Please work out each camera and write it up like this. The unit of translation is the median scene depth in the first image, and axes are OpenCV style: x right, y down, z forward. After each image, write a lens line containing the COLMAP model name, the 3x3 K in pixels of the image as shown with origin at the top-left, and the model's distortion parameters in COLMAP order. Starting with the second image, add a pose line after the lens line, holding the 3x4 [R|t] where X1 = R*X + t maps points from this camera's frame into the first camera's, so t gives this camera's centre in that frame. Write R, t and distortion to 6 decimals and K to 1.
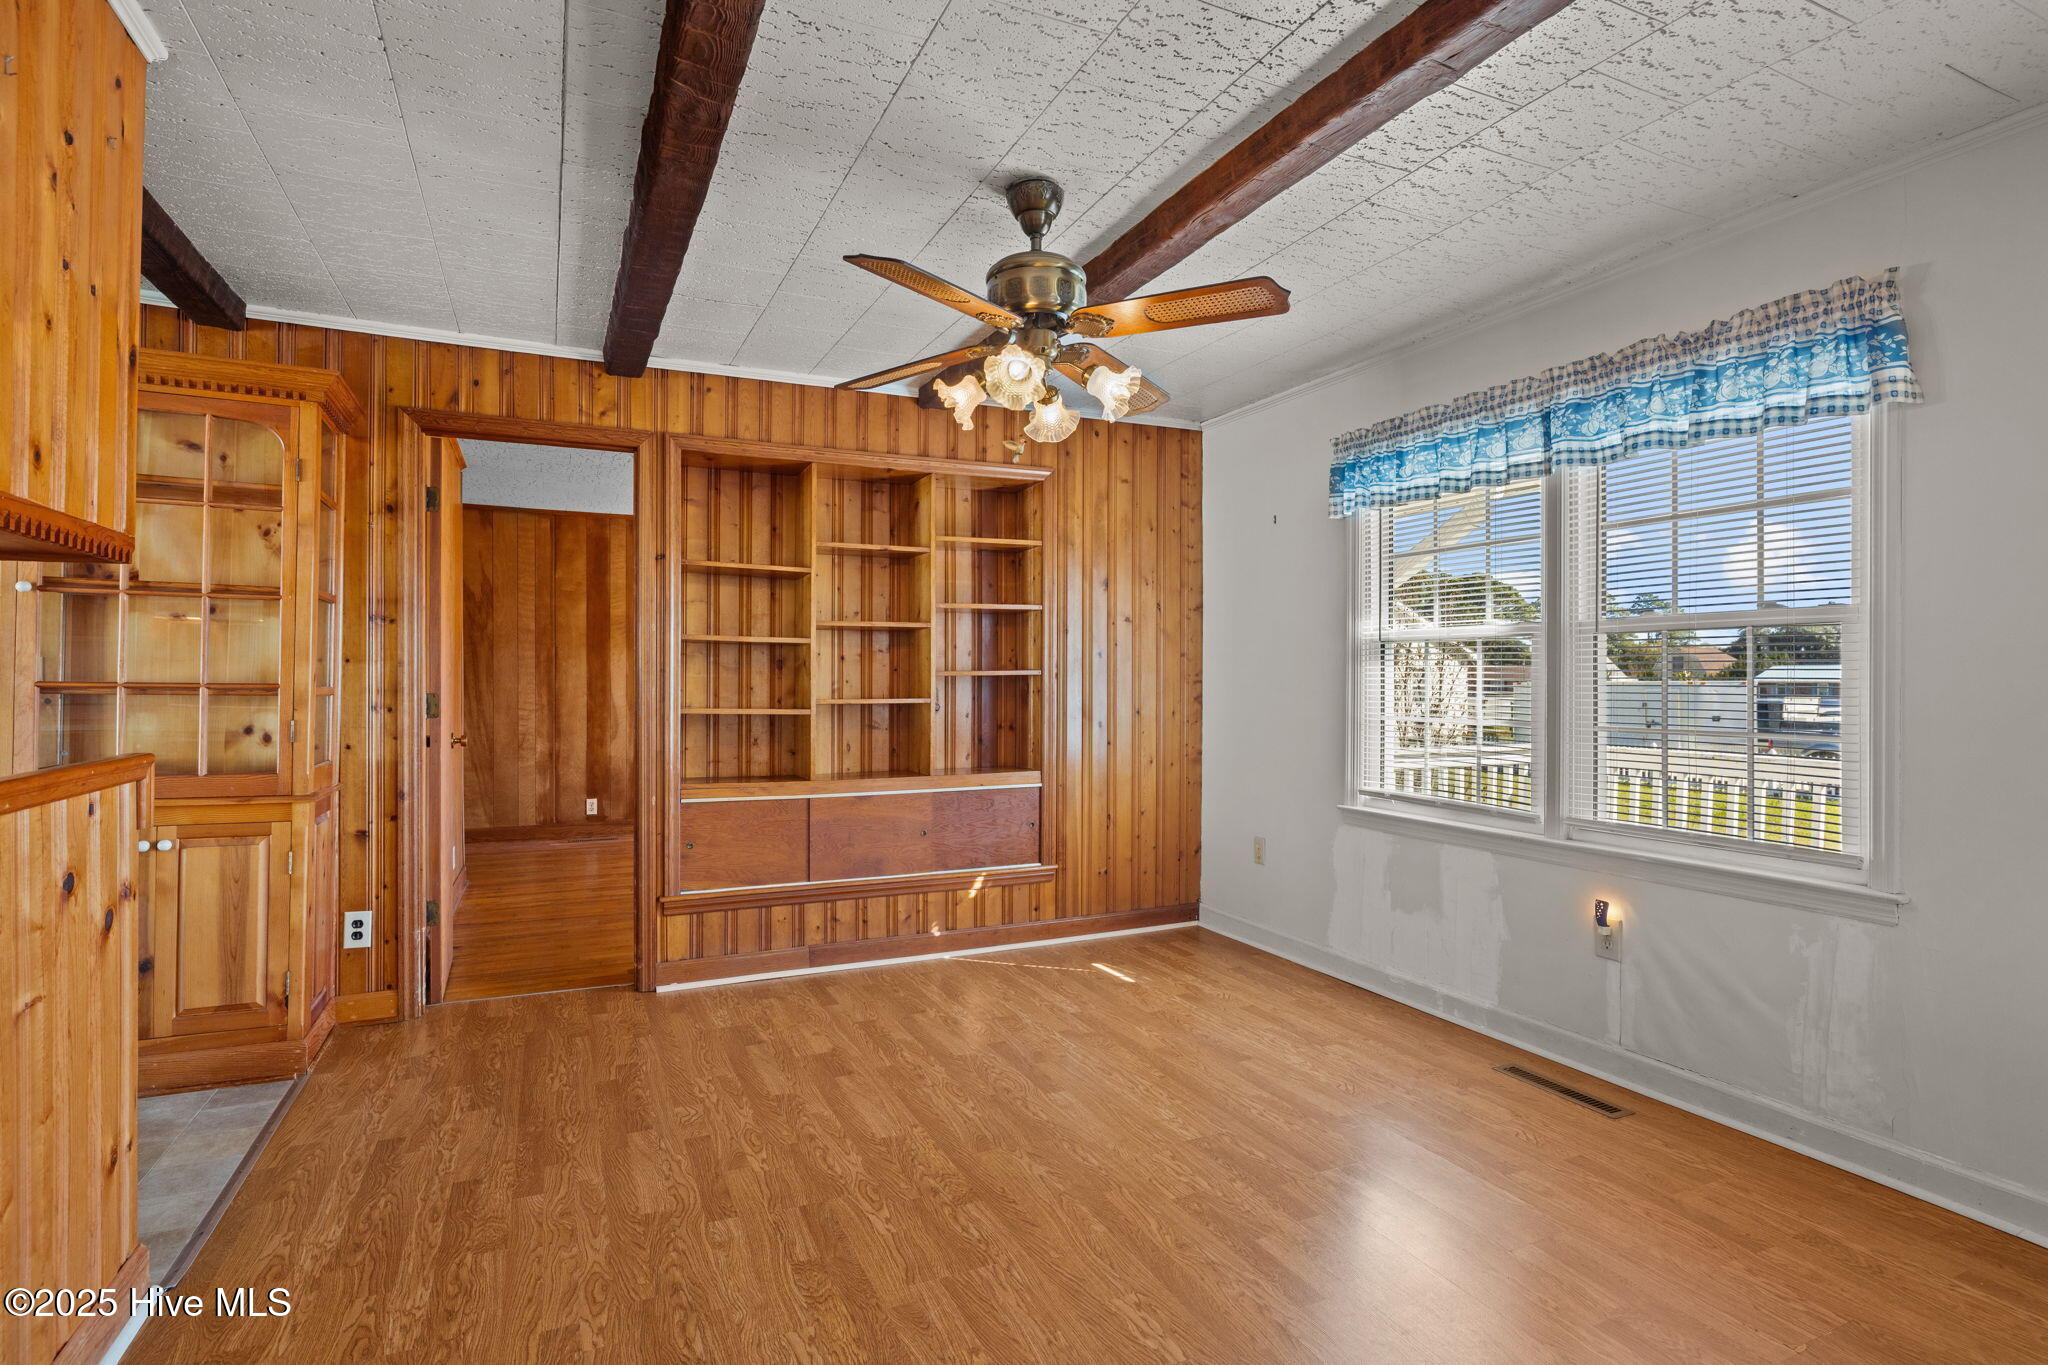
lens RADIAL K [[1025.0, 0, 1023.3], [0, 1025.0, 670.0], [0, 0, 1]] dist [-0.001121, 0.001857]
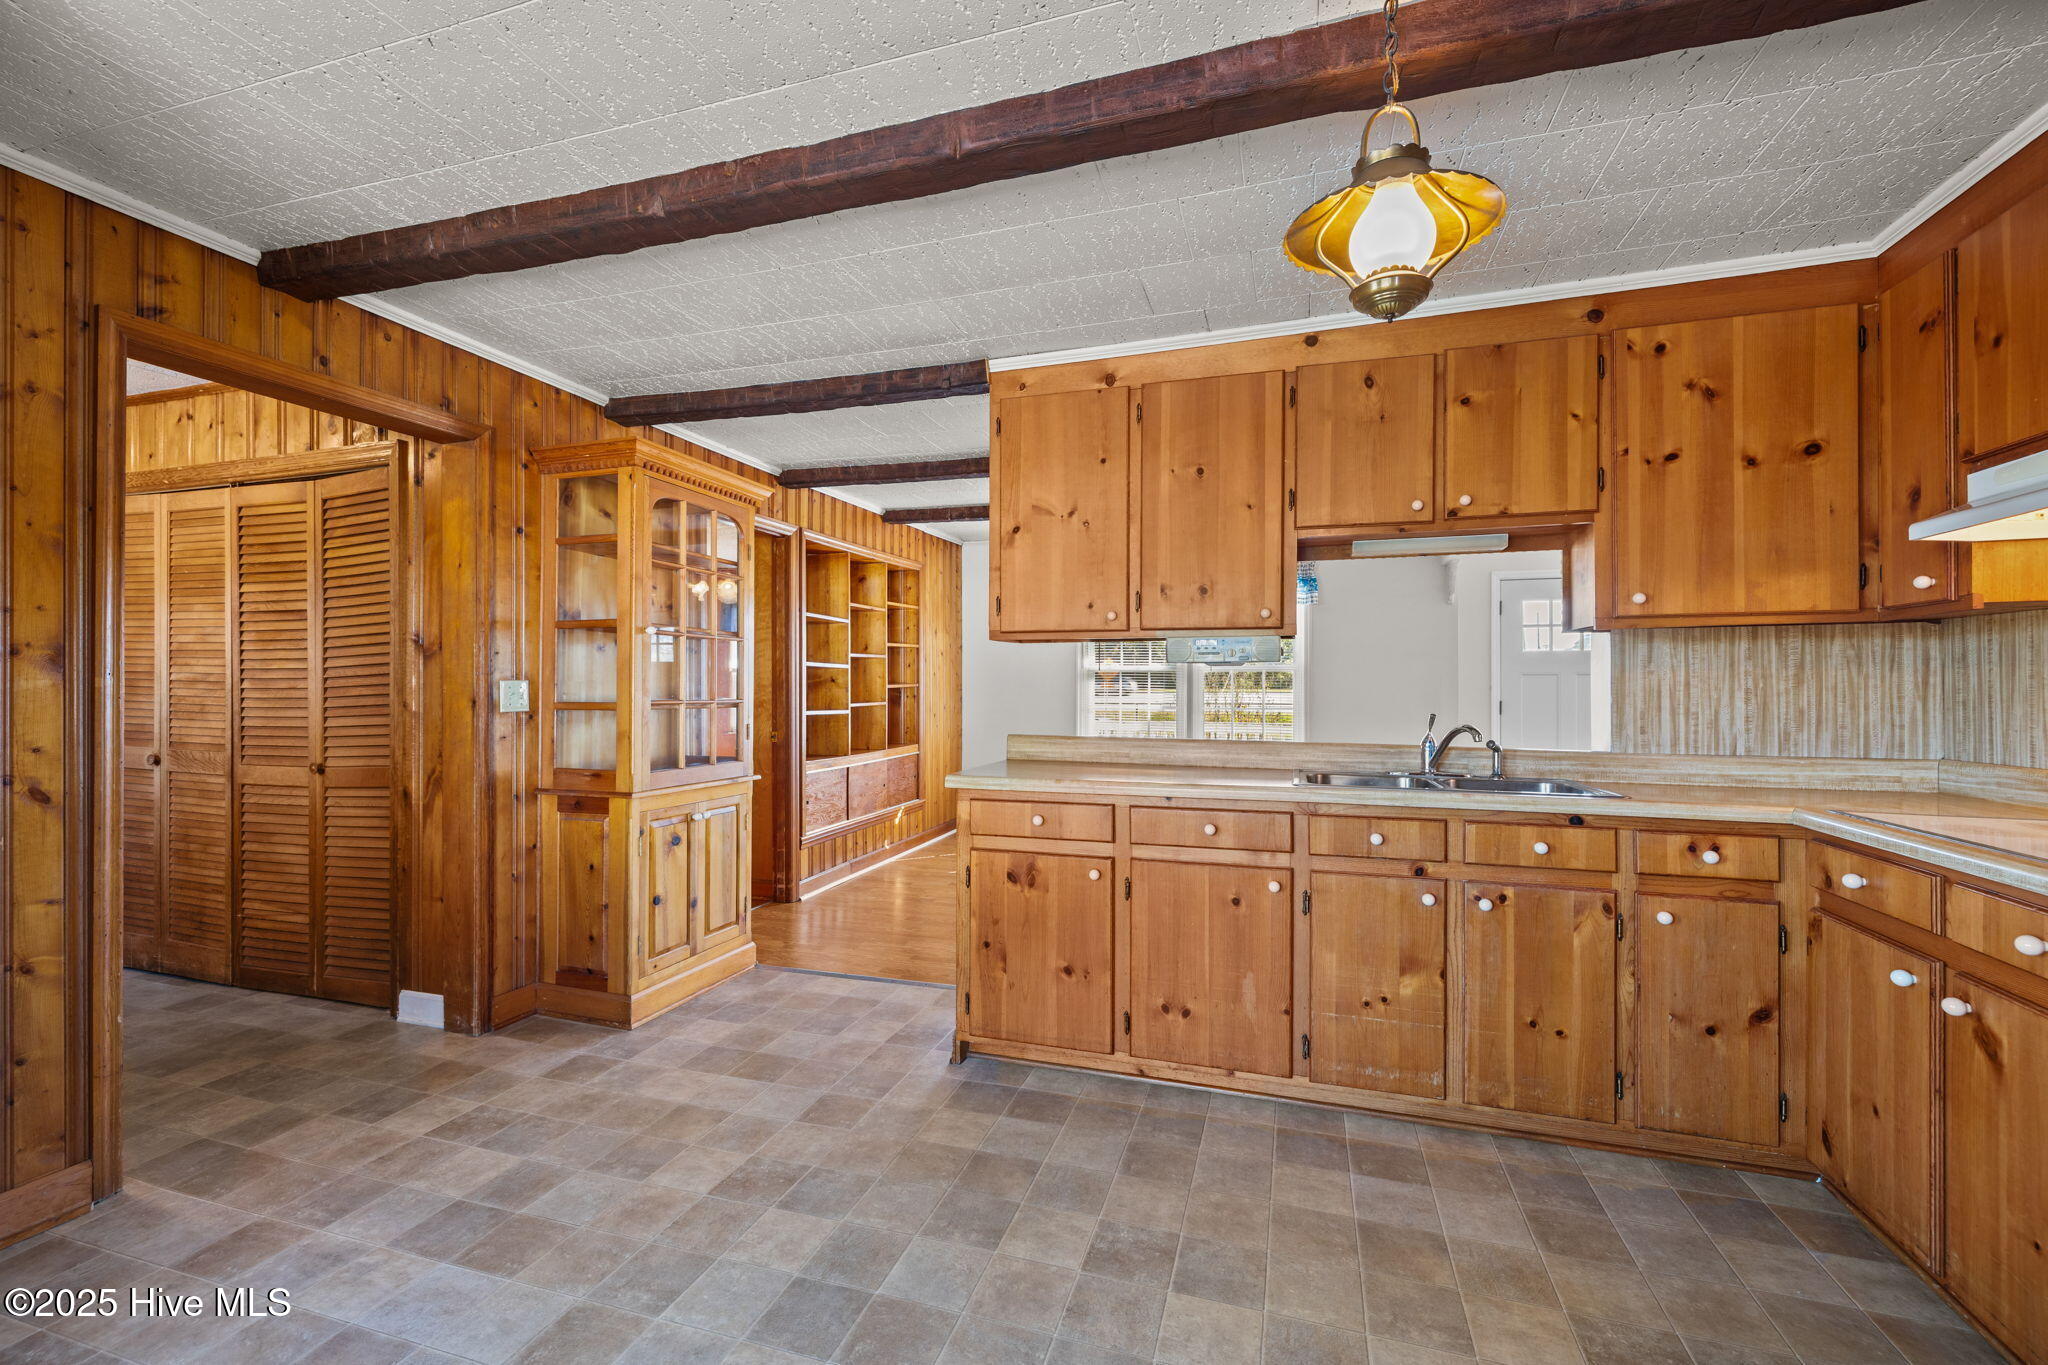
lens RADIAL K [[860.9, 0, 1036.9], [0, 860.9, 692.6], [0, 0, 1]] dist [-0.001254, 0.000099]
pose [[0.667481, -0.005973, 0.744603, -1.272101], [-0.010608, 0.999790, 0.017530, -0.018719], [-0.744551, -0.019600, 0.667278, -0.100535]]
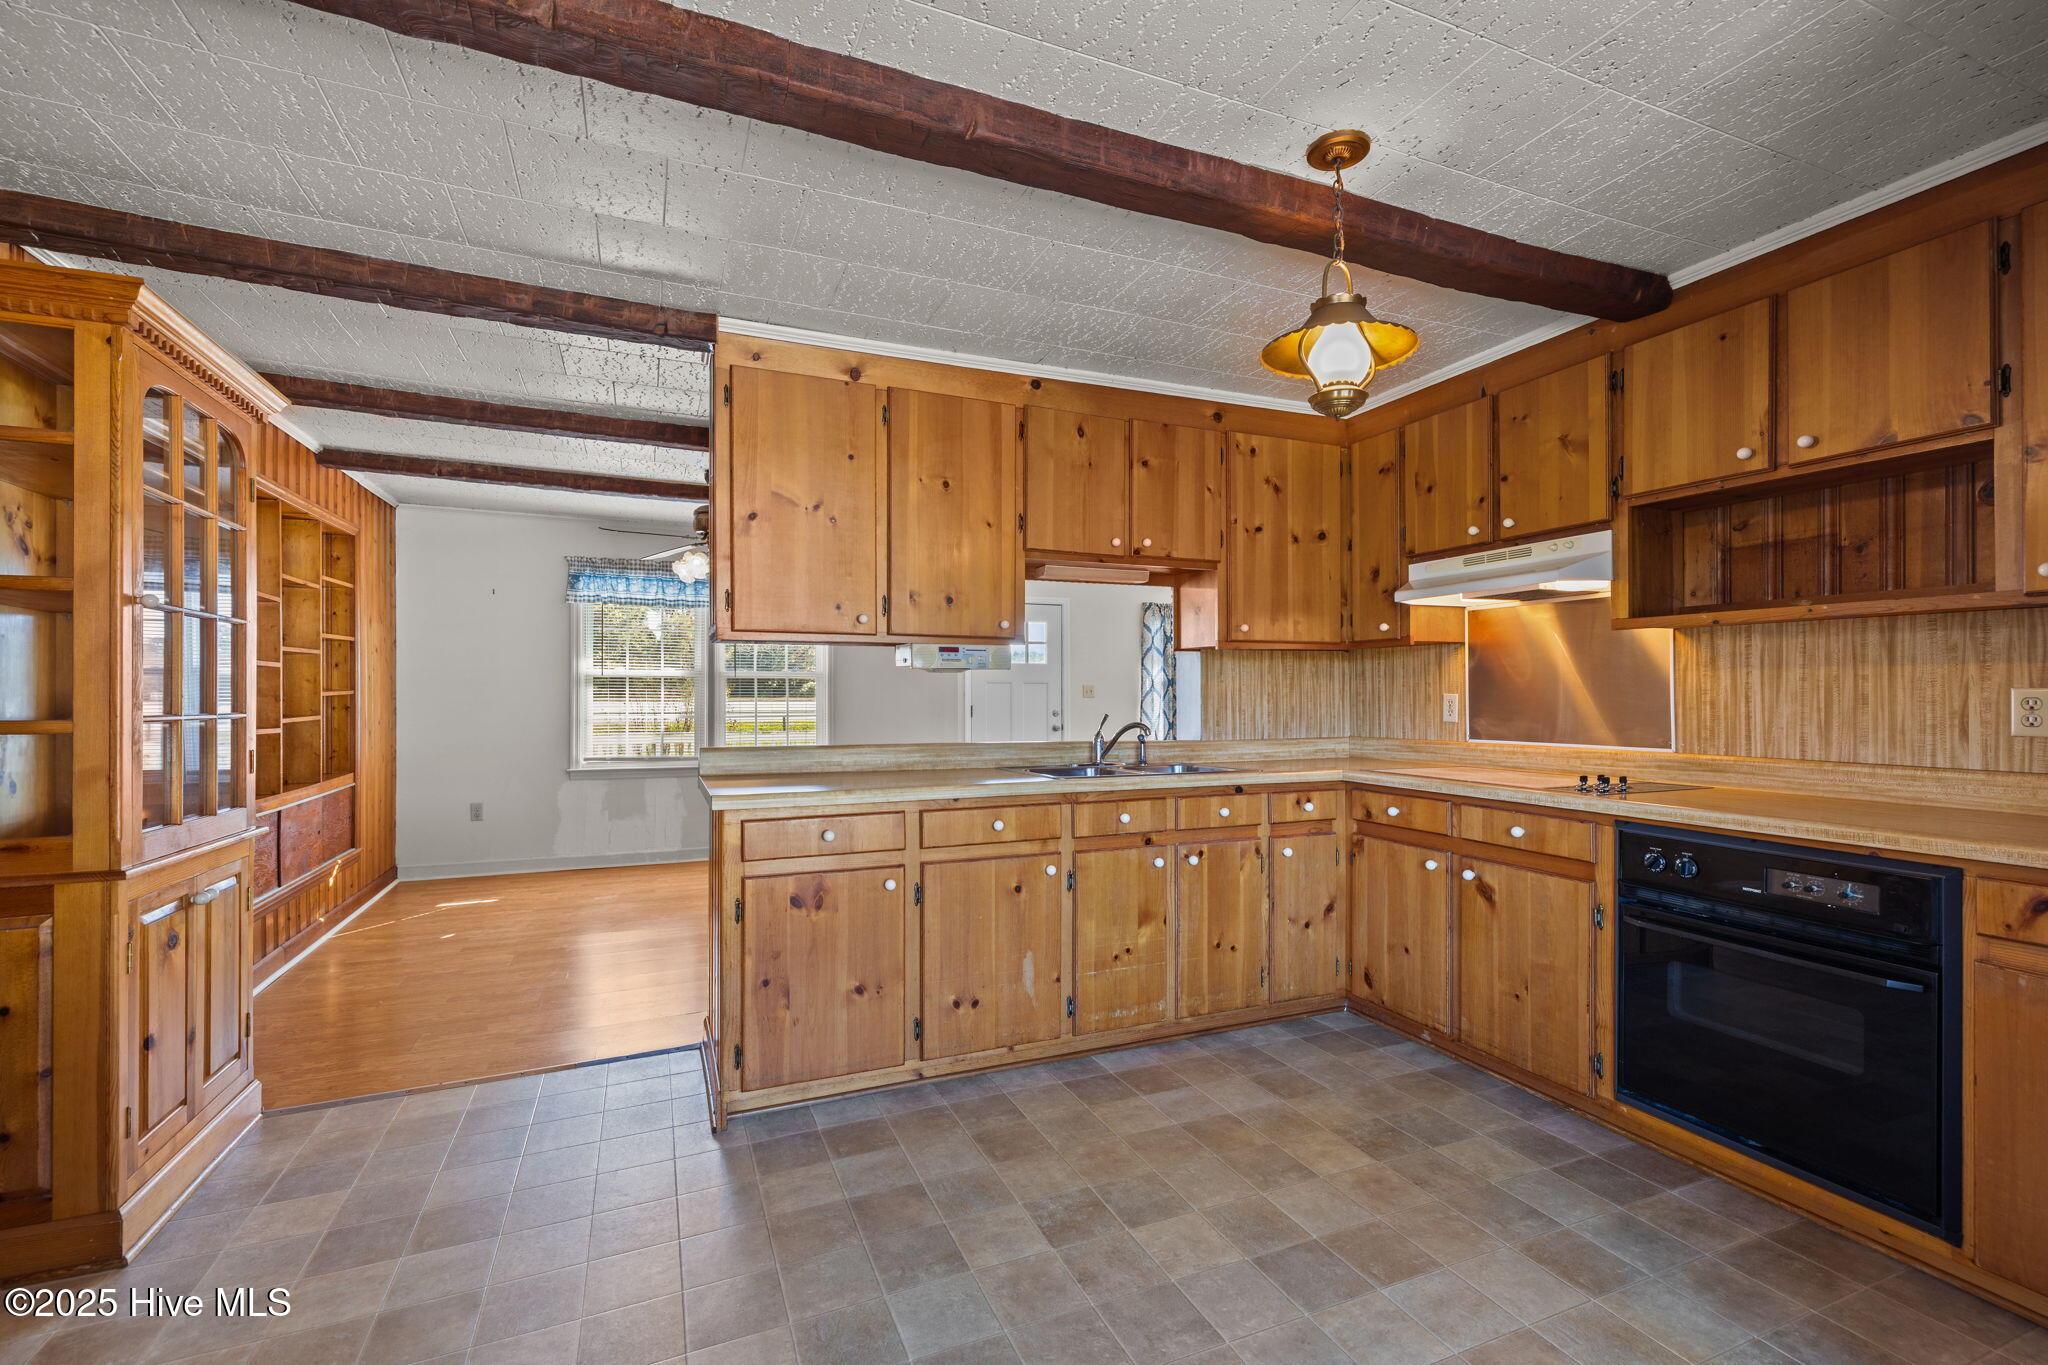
lens RADIAL K [[860.9, 0, 1032.3], [0, 860.9, 698.2], [0, 0, 1]] dist [-0.001254, 0.000099]
pose [[0.022206, -0.009484, 0.999708, -1.415293], [-0.013215, 0.999865, 0.009779, -0.014758], [-0.999666, -0.013428, 0.022078, 0.240992]]
